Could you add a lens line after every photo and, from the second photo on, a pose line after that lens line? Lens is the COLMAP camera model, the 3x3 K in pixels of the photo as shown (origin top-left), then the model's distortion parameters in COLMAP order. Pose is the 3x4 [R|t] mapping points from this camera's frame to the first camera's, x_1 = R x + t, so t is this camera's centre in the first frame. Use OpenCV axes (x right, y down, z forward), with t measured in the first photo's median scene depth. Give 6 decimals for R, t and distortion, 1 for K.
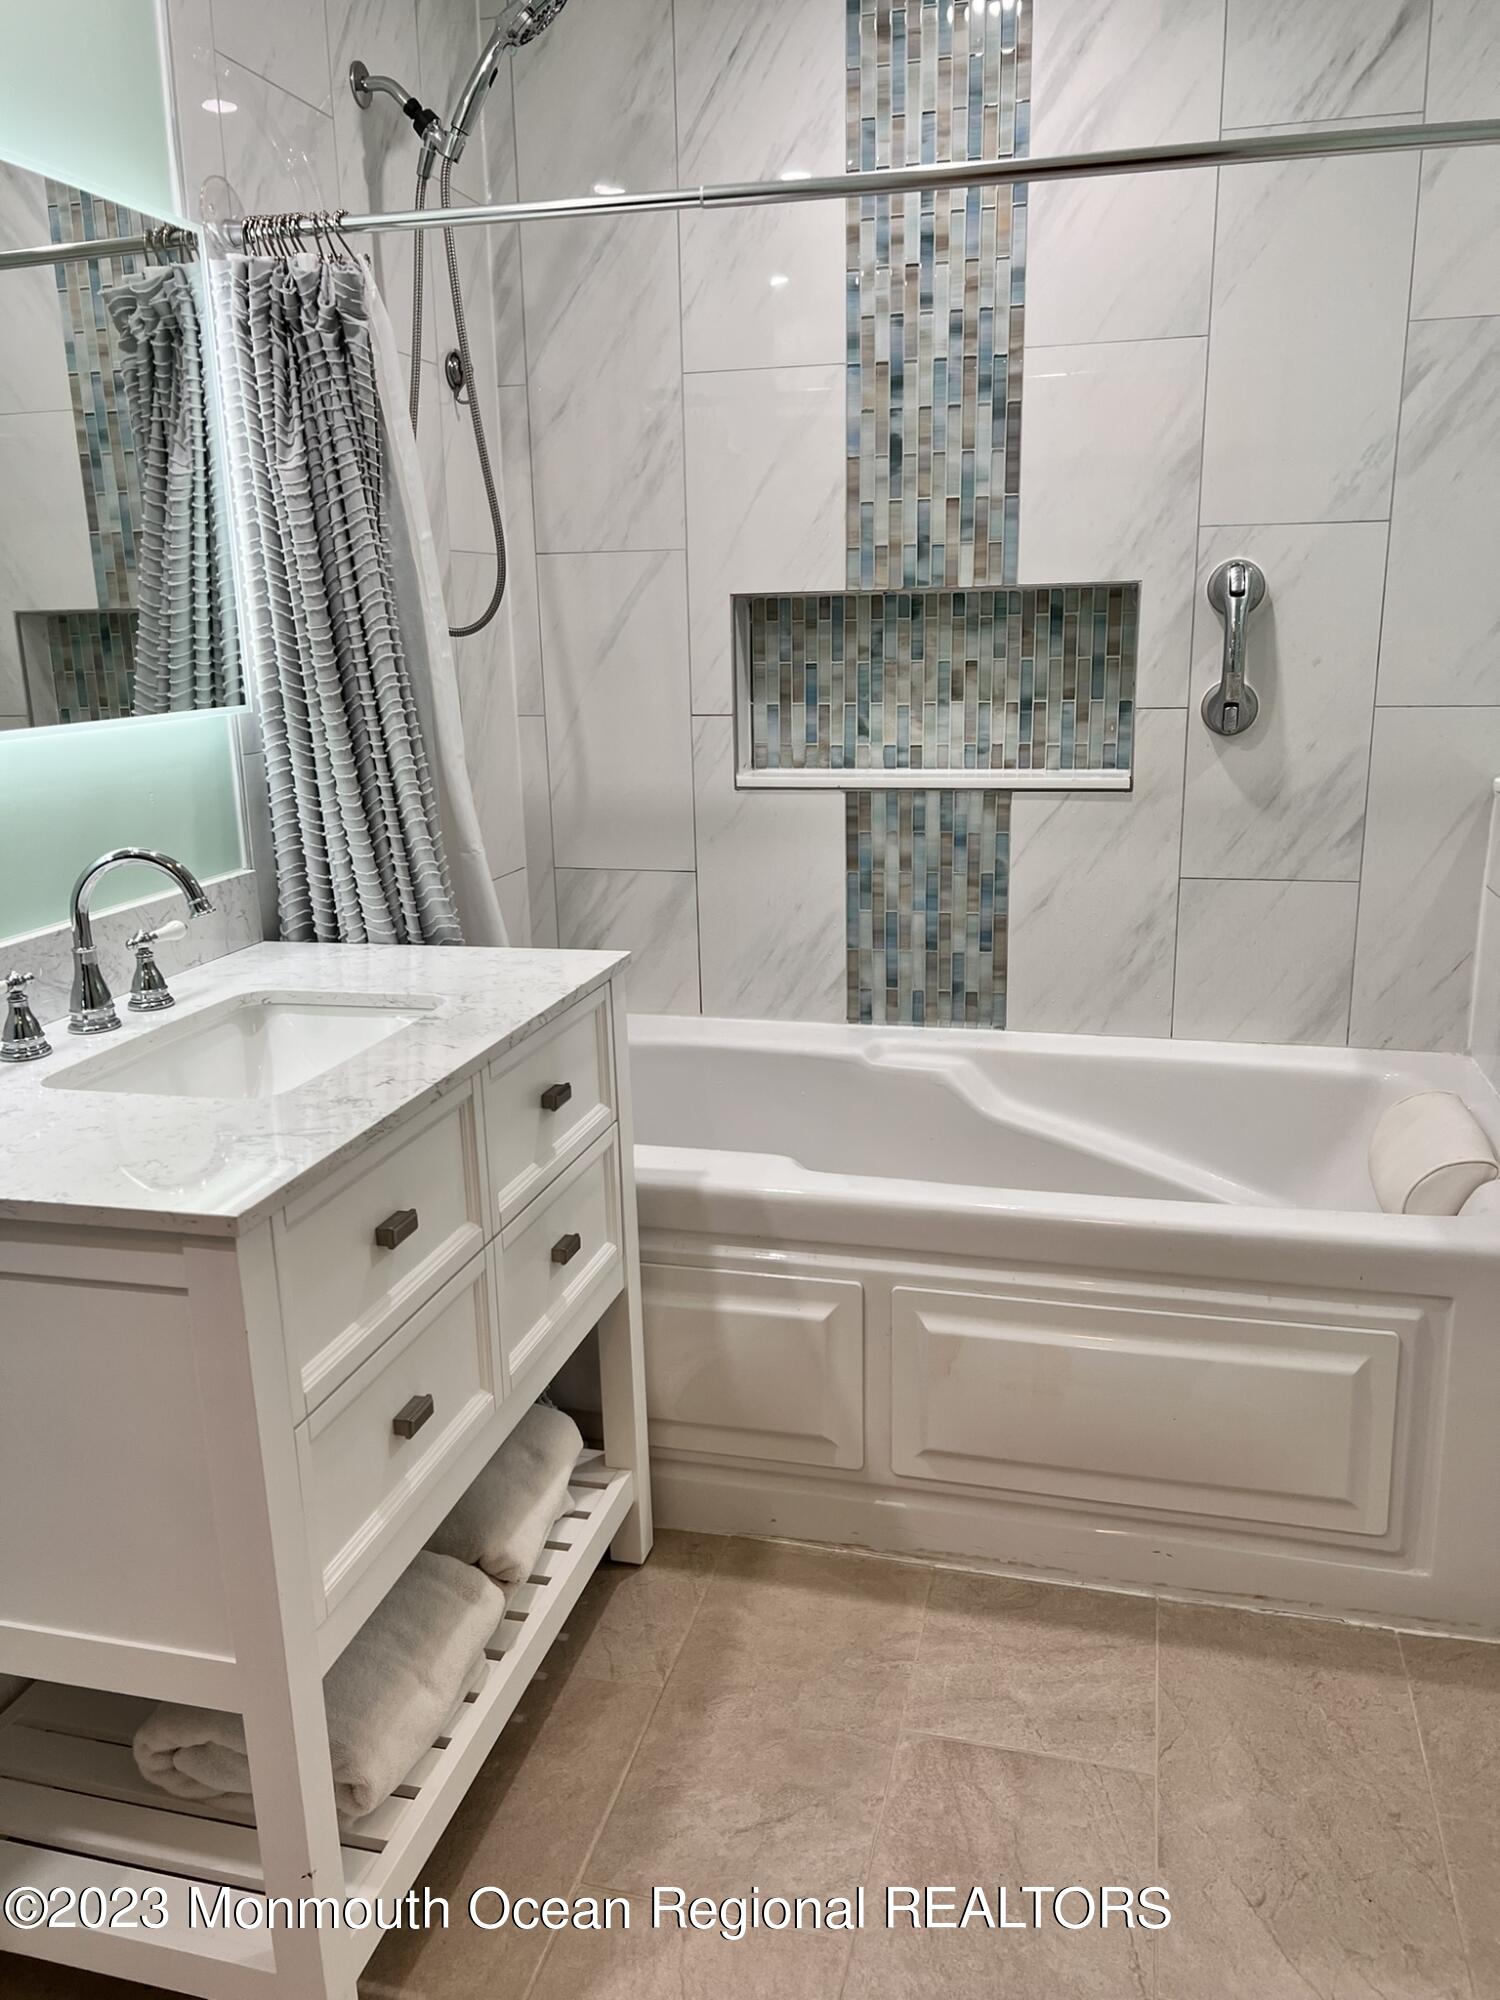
lens RADIAL K [[1514.0, 0, 745.1], [0, 1514.0, 990.2], [0, 0, 1]] dist [0.062095, -0.073540]
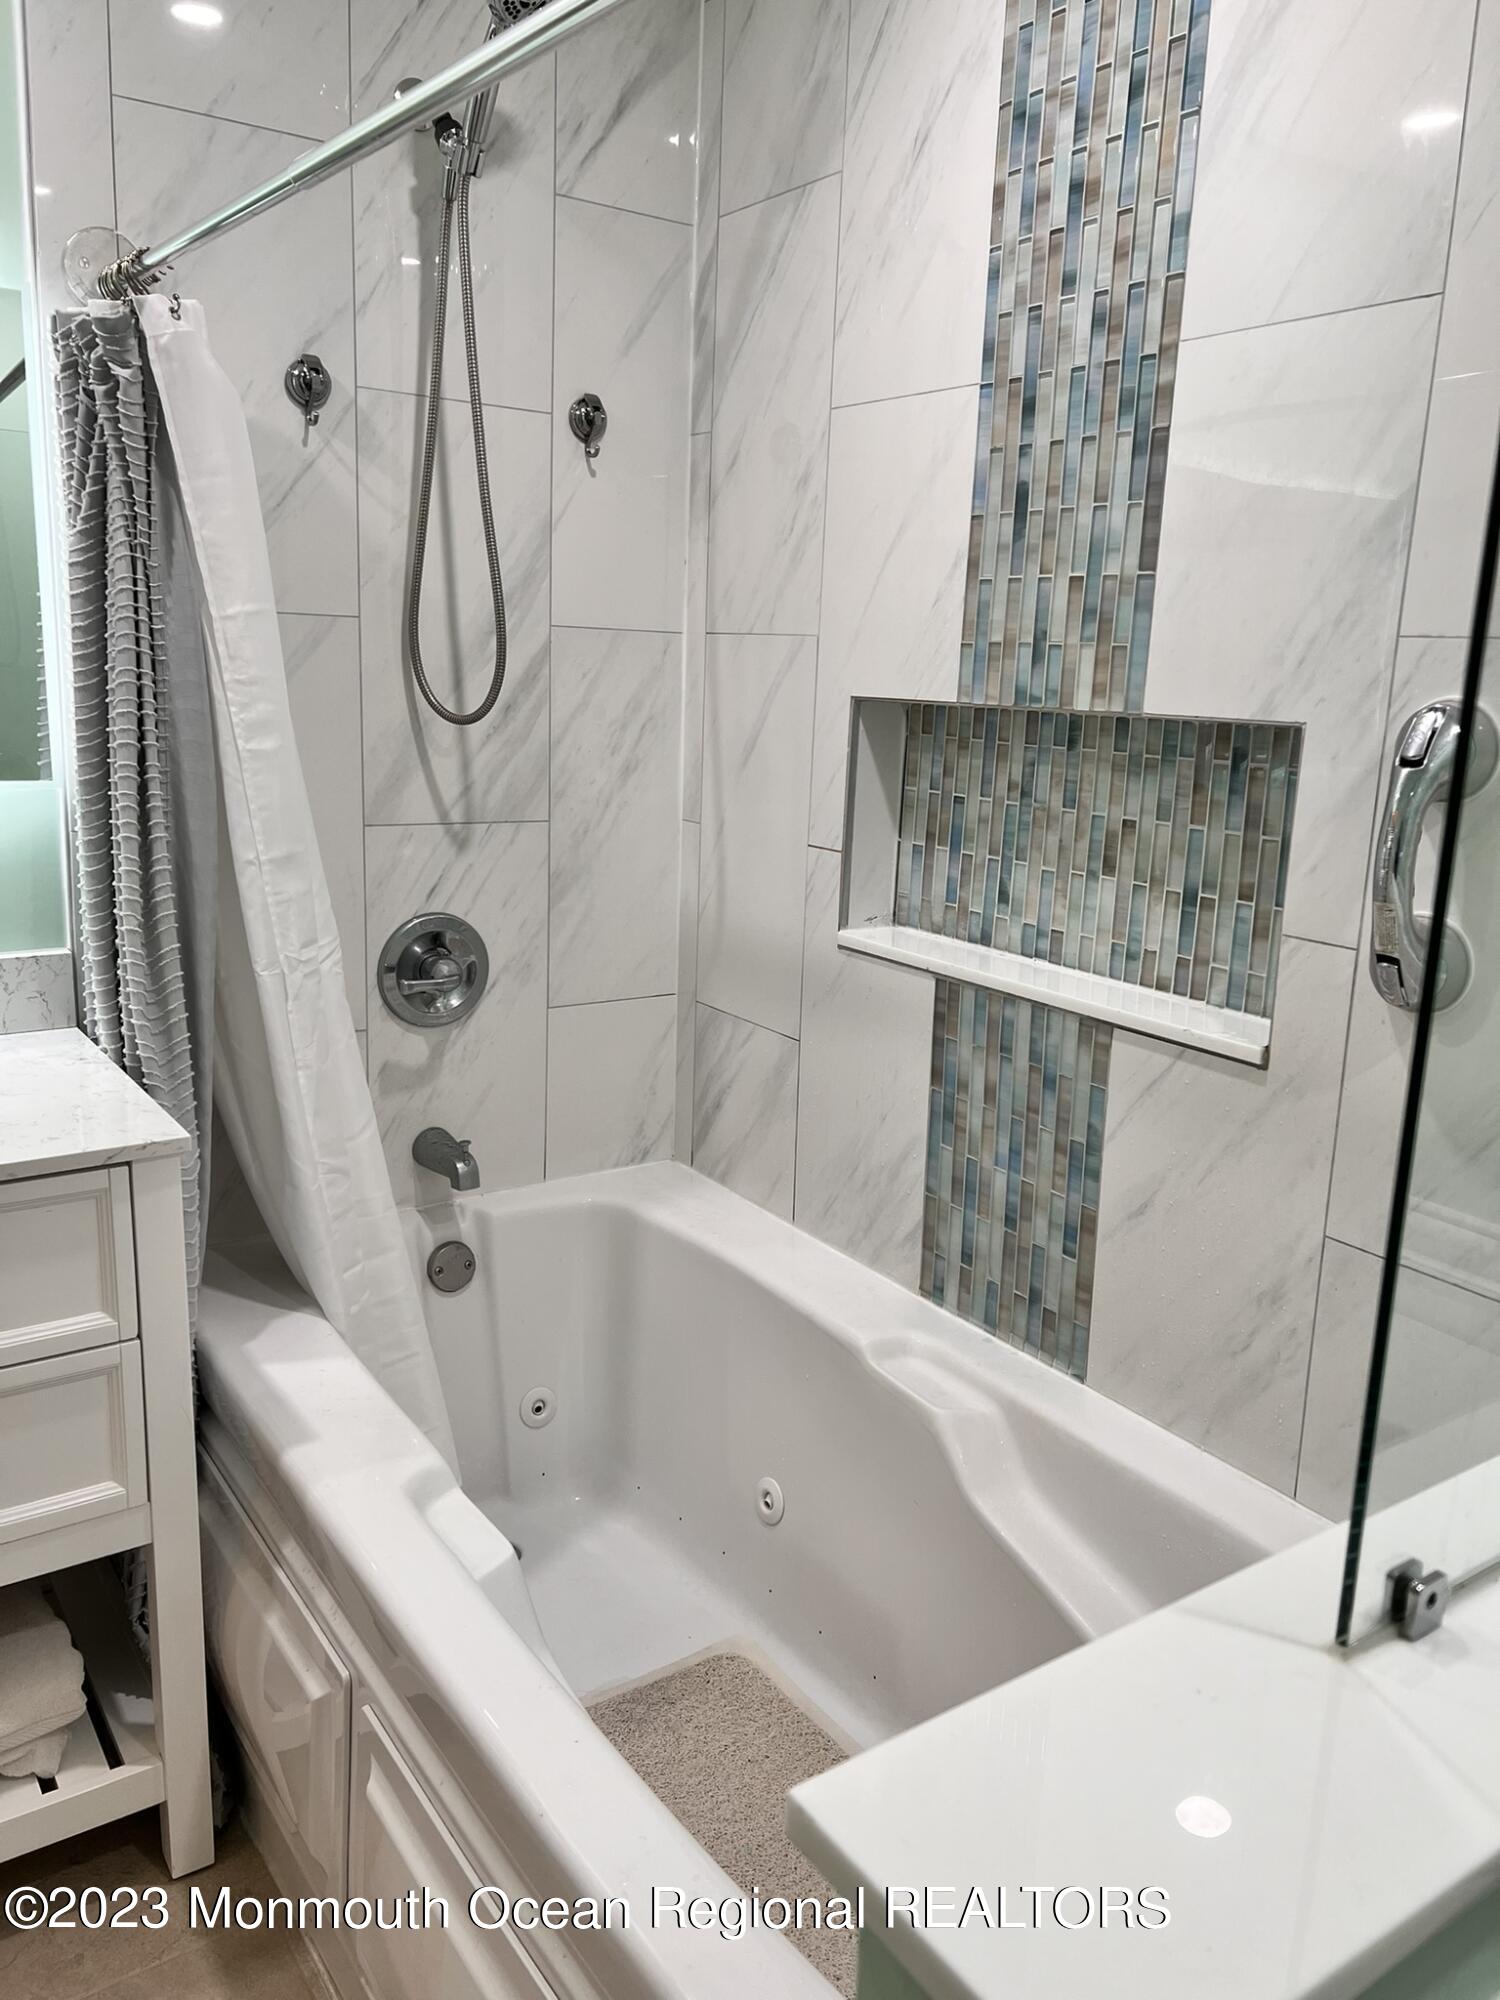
lens RADIAL K [[1514.0, 0, 745.1], [0, 1514.0, 990.2], [0, 0, 1]] dist [0.062095, -0.073540]
pose [[0.757177, 0.189274, -0.625186, 0.484663], [-0.207867, 0.977163, 0.044082, -0.150791], [0.619252, 0.096578, 0.779230, 0.424884]]
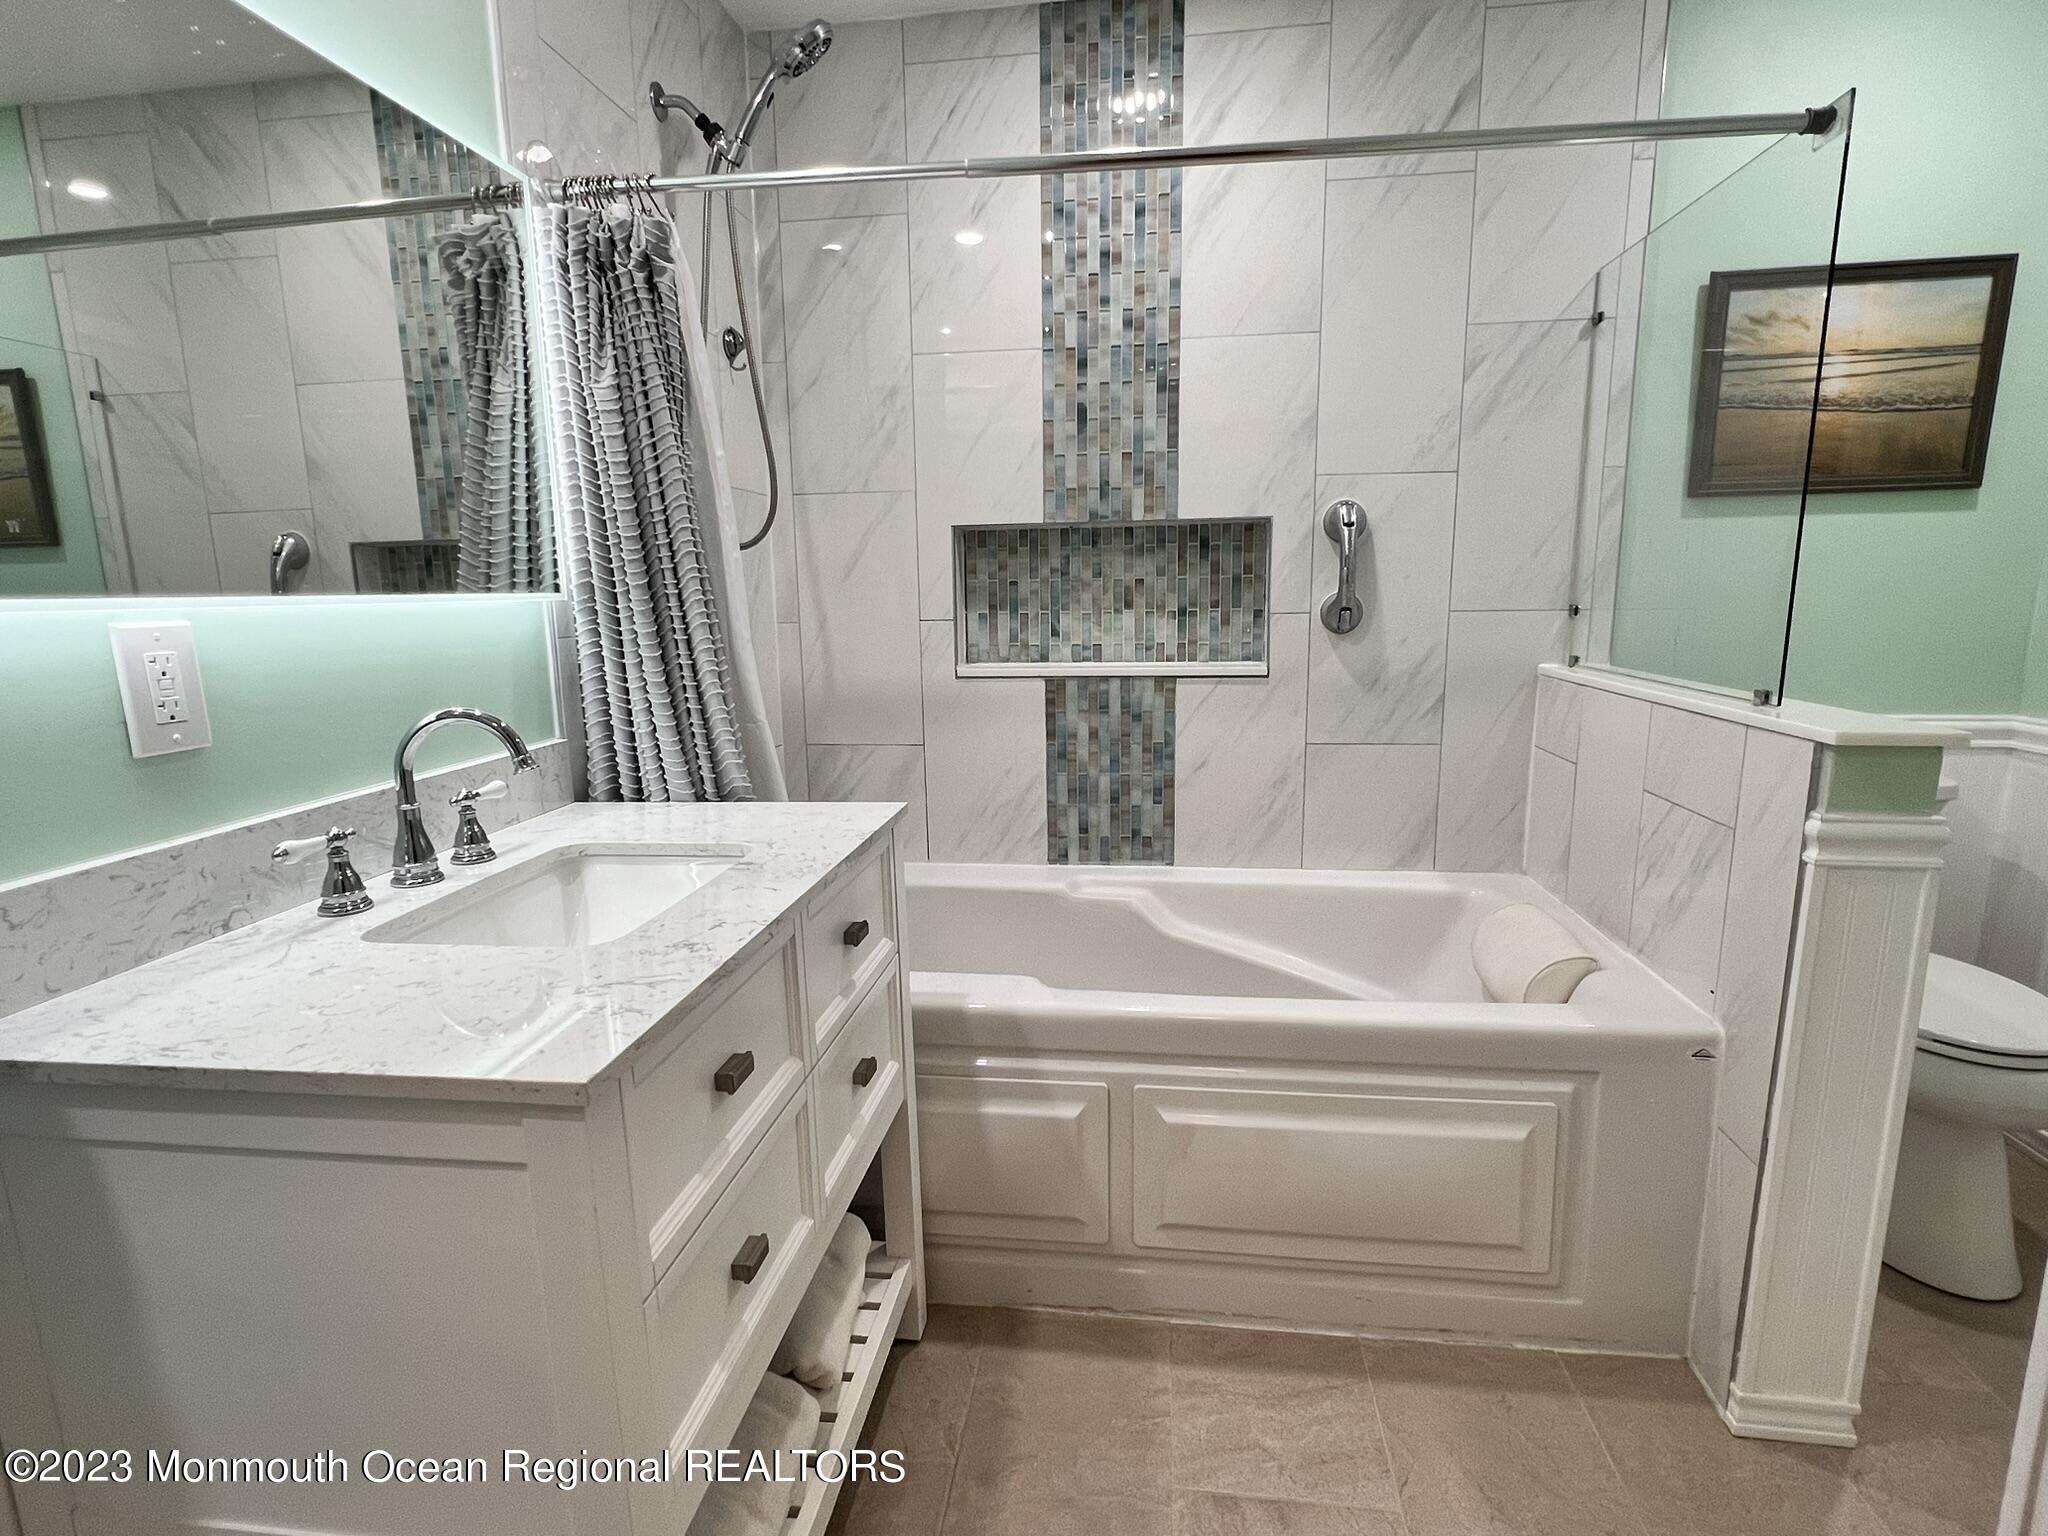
lens RADIAL K [[1050.4, 0, 1020.3], [0, 1050.4, 780.1], [0, 0, 1]] dist [0.001840, -0.000501]
pose [[0.992517, -0.017948, 0.120784, -0.066984], [0.025680, 0.997698, -0.062764, 0.007272], [-0.119380, 0.065396, 0.990693, 0.153367]]
